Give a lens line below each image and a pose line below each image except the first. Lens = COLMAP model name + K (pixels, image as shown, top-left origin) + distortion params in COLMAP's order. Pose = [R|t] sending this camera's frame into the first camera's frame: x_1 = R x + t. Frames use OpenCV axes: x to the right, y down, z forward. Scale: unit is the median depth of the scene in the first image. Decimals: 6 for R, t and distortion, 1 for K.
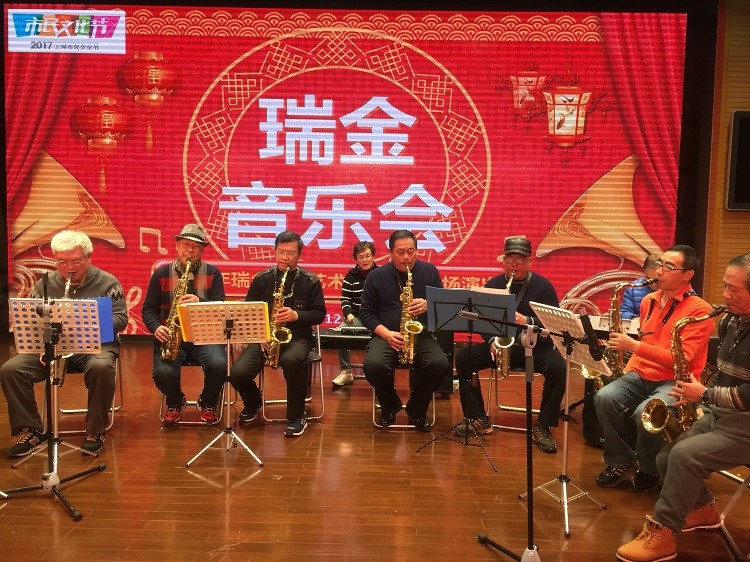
lens RADIAL K [[637.5, 0, 379.8], [0, 637.5, 278.8], [0, 0, 1]] dist [0.071047, -0.083602]
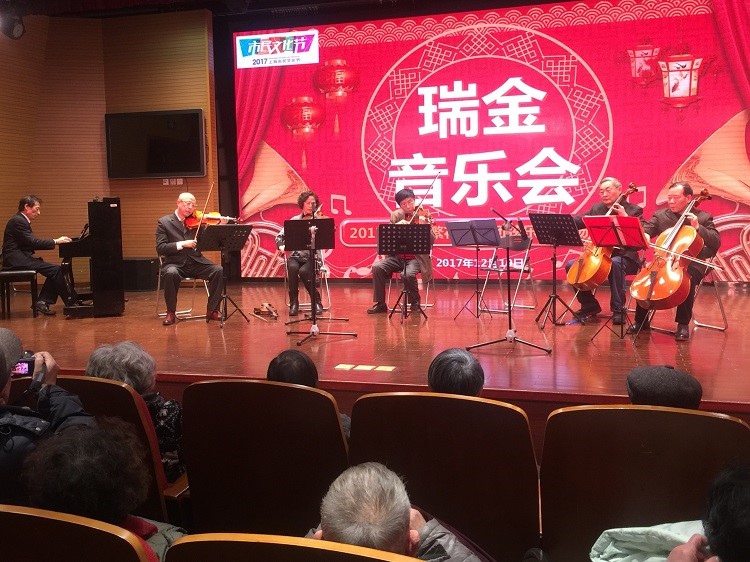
lens RADIAL K [[795.1, 0, 377.2], [0, 795.1, 282.3], [0, 0, 1]] dist [0.032914, 0.000000]
pose [[0.961342, -0.013725, -0.275014, 0.158695], [0.019310, 0.999658, 0.017609, 0.071386], [0.274678, -0.022239, 0.961279, -0.530419]]
